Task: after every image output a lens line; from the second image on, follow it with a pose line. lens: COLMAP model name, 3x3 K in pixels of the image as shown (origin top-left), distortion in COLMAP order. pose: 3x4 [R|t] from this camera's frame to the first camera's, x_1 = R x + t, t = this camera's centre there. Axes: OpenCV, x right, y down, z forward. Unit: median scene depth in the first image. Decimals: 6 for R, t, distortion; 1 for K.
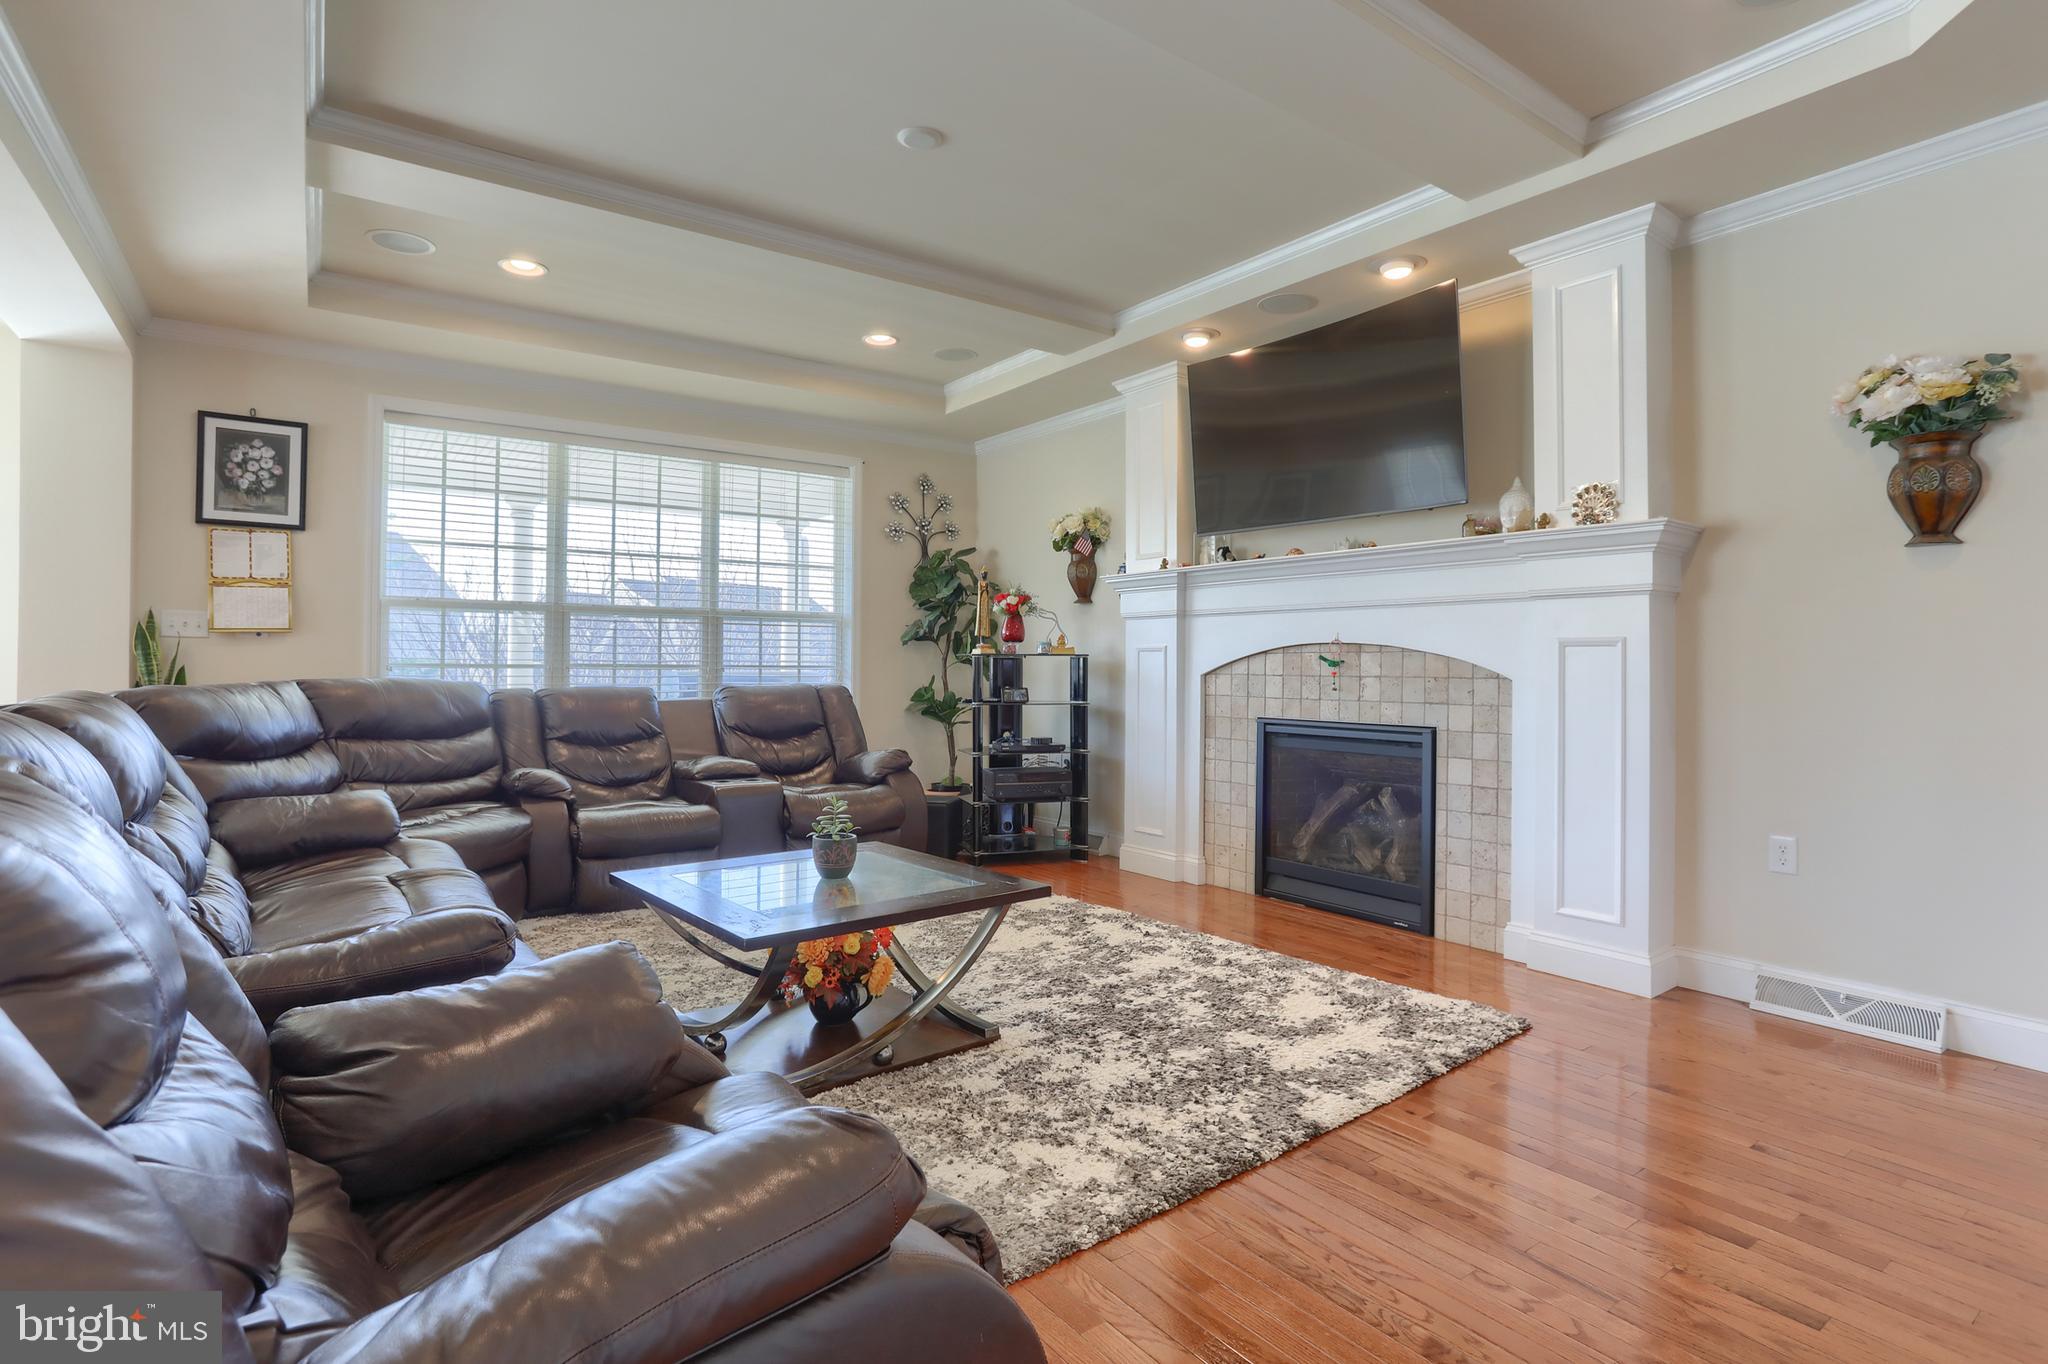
lens RADIAL K [[1015.7, 0, 1037.5], [0, 1015.7, 670.7], [0, 0, 1]] dist [-0.036035, 0.002062]
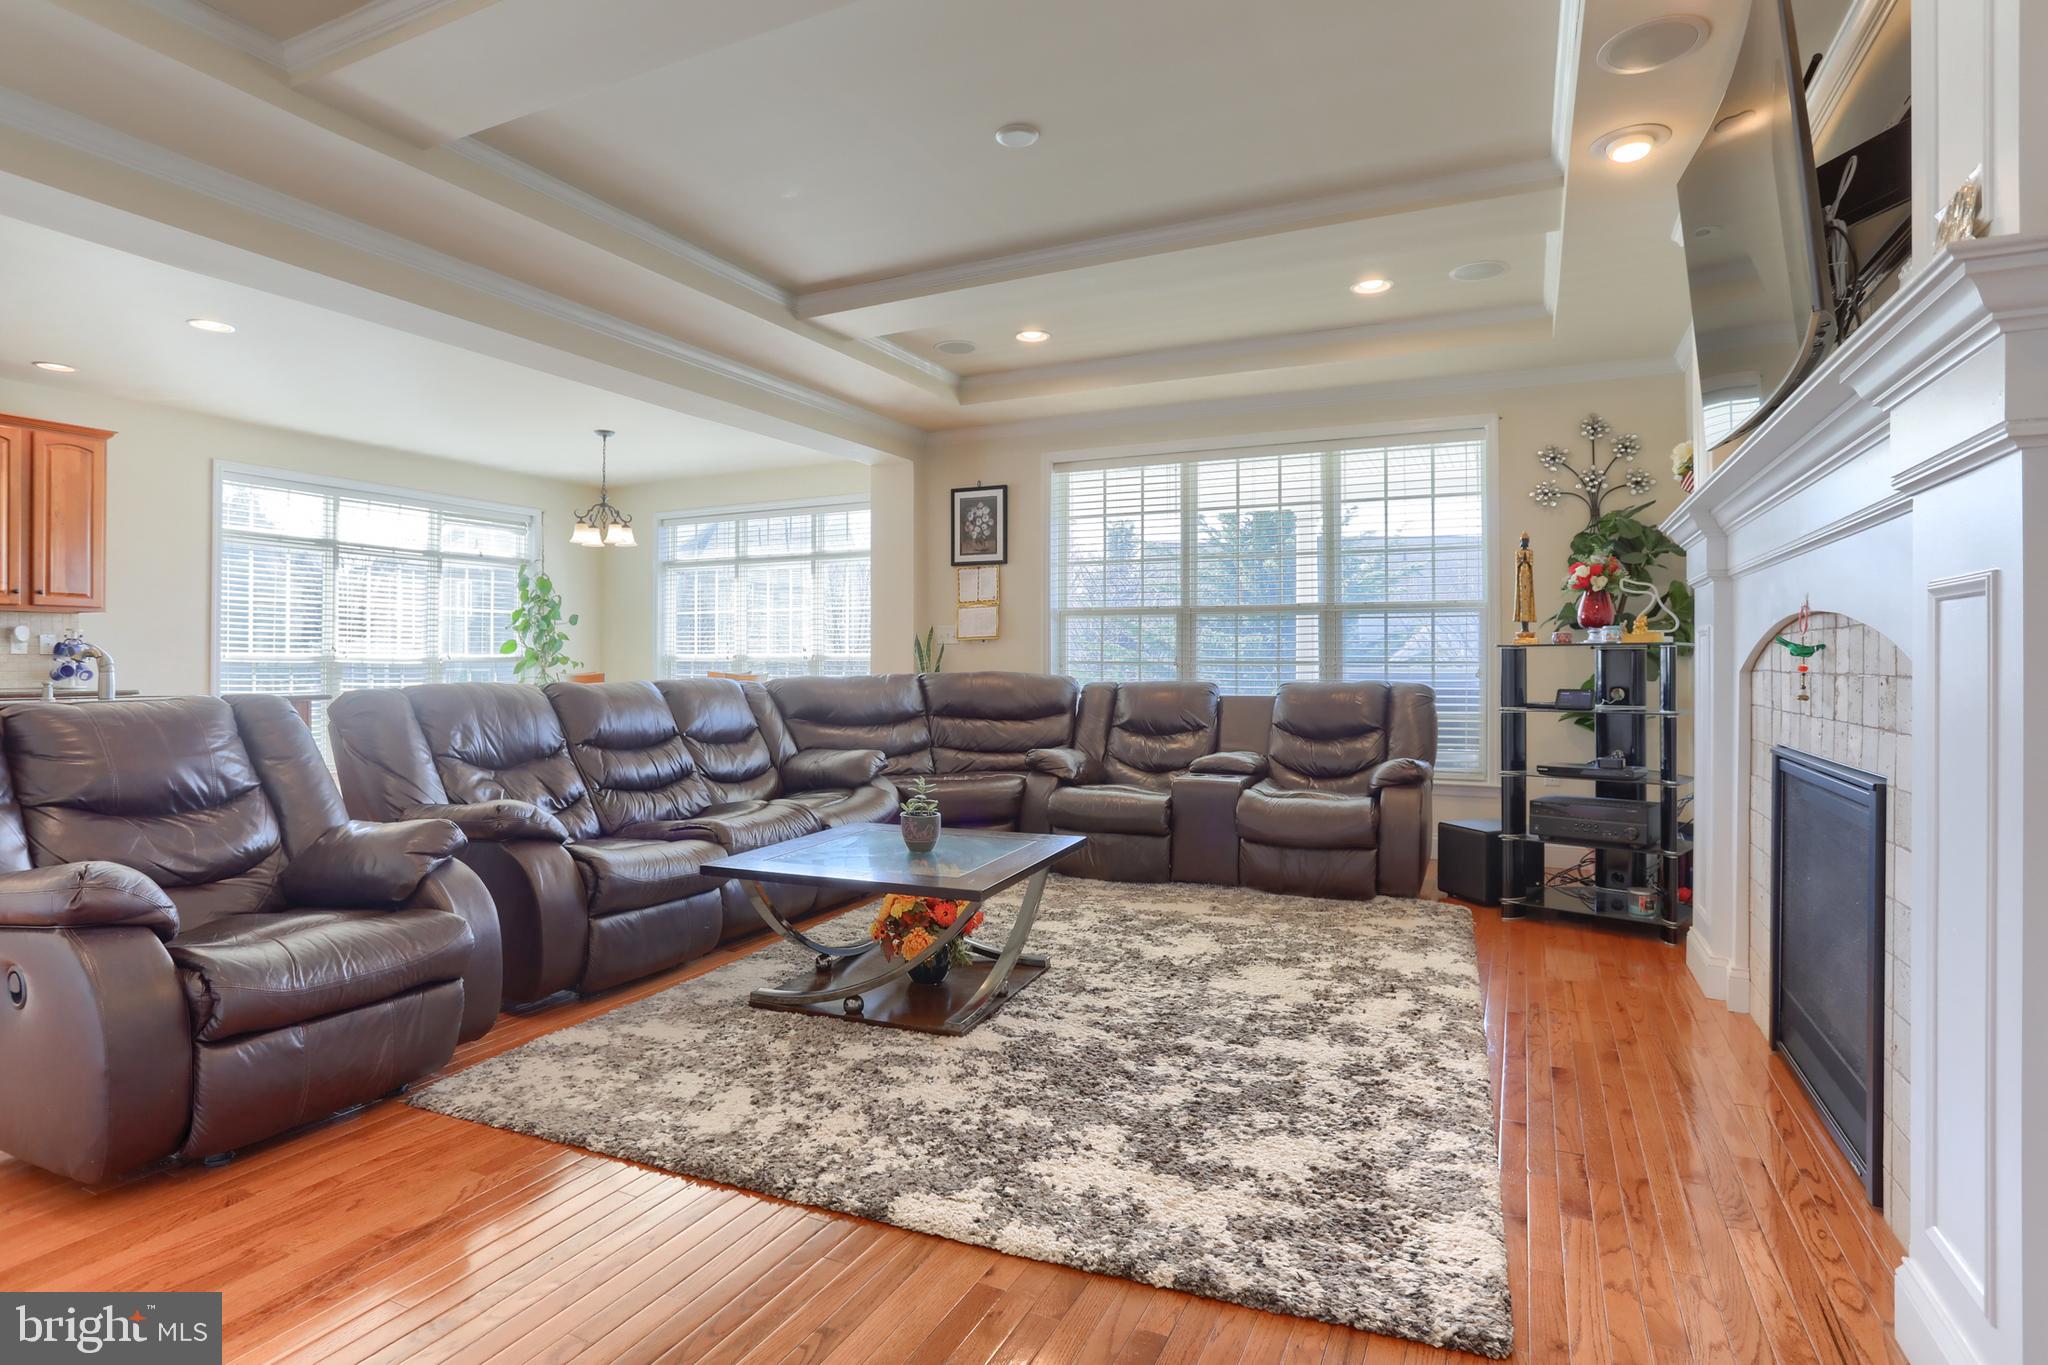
lens RADIAL K [[1049.4, 0, 1039.9], [0, 1049.4, 666.9], [0, 0, 1]] dist [-0.048860, 0.001604]
pose [[0.474001, -0.001331, -0.880523, 0.713081], [-0.001933, 0.999995, -0.002552, 0.005190], [0.880522, 0.002912, 0.473996, 0.465580]]
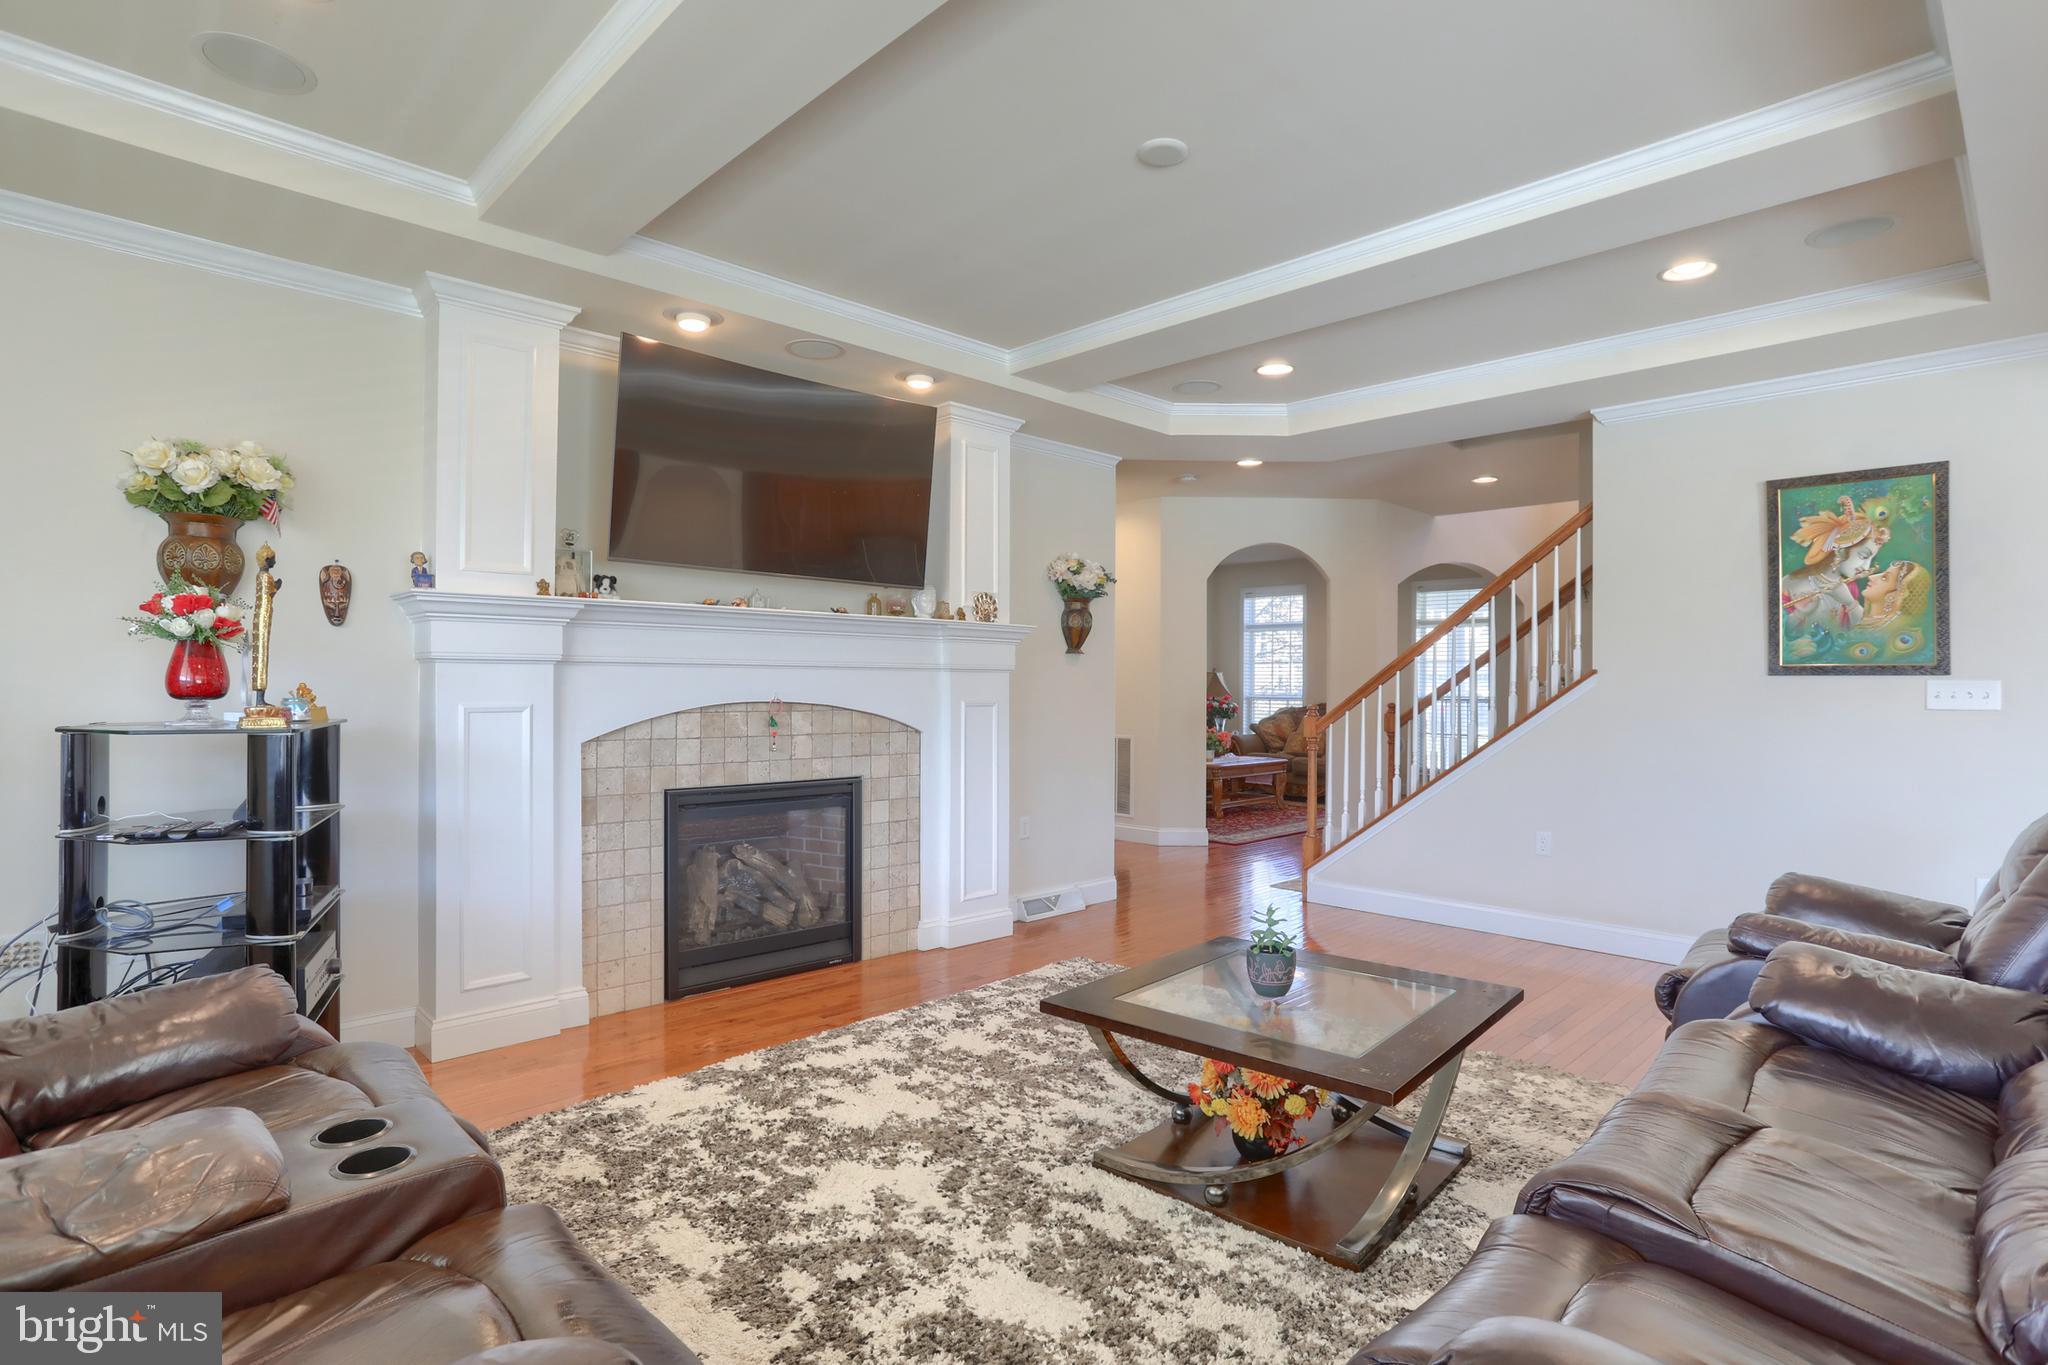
lens RADIAL K [[1015.7, 0, 1027.9], [0, 1015.7, 686.9], [0, 0, 1]] dist [-0.036035, 0.002062]
pose [[-0.128756, -0.005597, 0.991661, -0.864712], [-0.002036, 0.999983, 0.005380, -0.058657], [-0.991674, -0.001326, -0.128765, 1.085548]]
